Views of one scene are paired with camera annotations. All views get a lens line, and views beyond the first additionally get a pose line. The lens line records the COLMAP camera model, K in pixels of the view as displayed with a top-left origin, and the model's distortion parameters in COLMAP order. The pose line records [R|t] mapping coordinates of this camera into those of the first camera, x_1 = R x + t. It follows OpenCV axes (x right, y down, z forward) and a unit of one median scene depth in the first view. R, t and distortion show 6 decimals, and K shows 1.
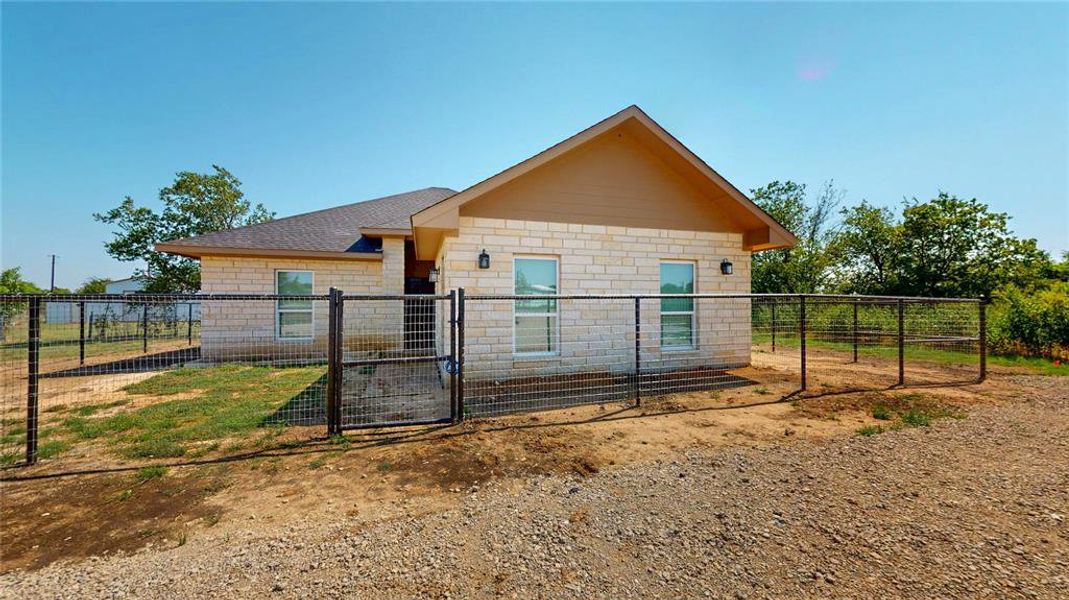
lens RADIAL K [[385.0, 0, 539.3], [0, 385.0, 305.9], [0, 0, 1]] dist [-0.000944, -0.000045]
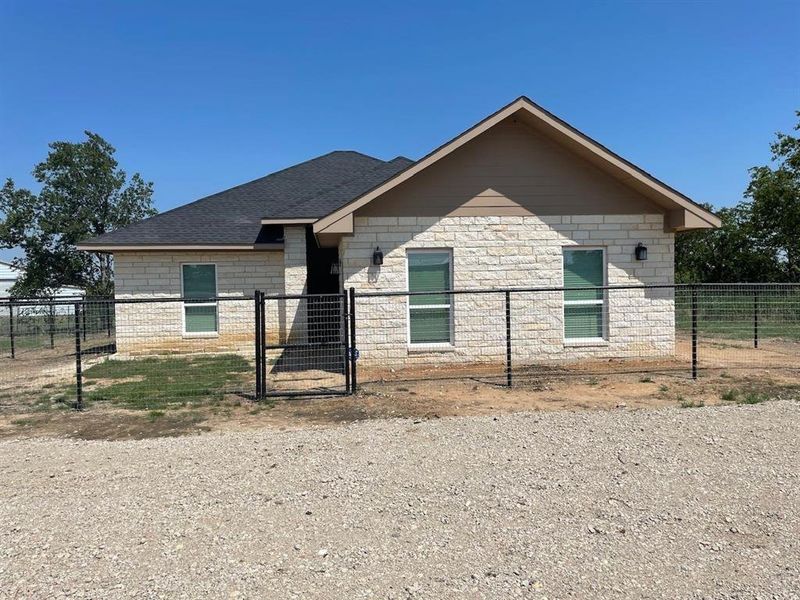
lens RADIAL K [[557.8, 0, 400.0], [0, 557.8, 300.0], [0, 0, 1]] dist [-0.007505, -0.004080]
pose [[0.985799, -0.014772, -0.167277, 0.135960], [0.018002, 0.999679, 0.017811, -0.019333], [0.166961, -0.020569, 0.985749, -0.407786]]
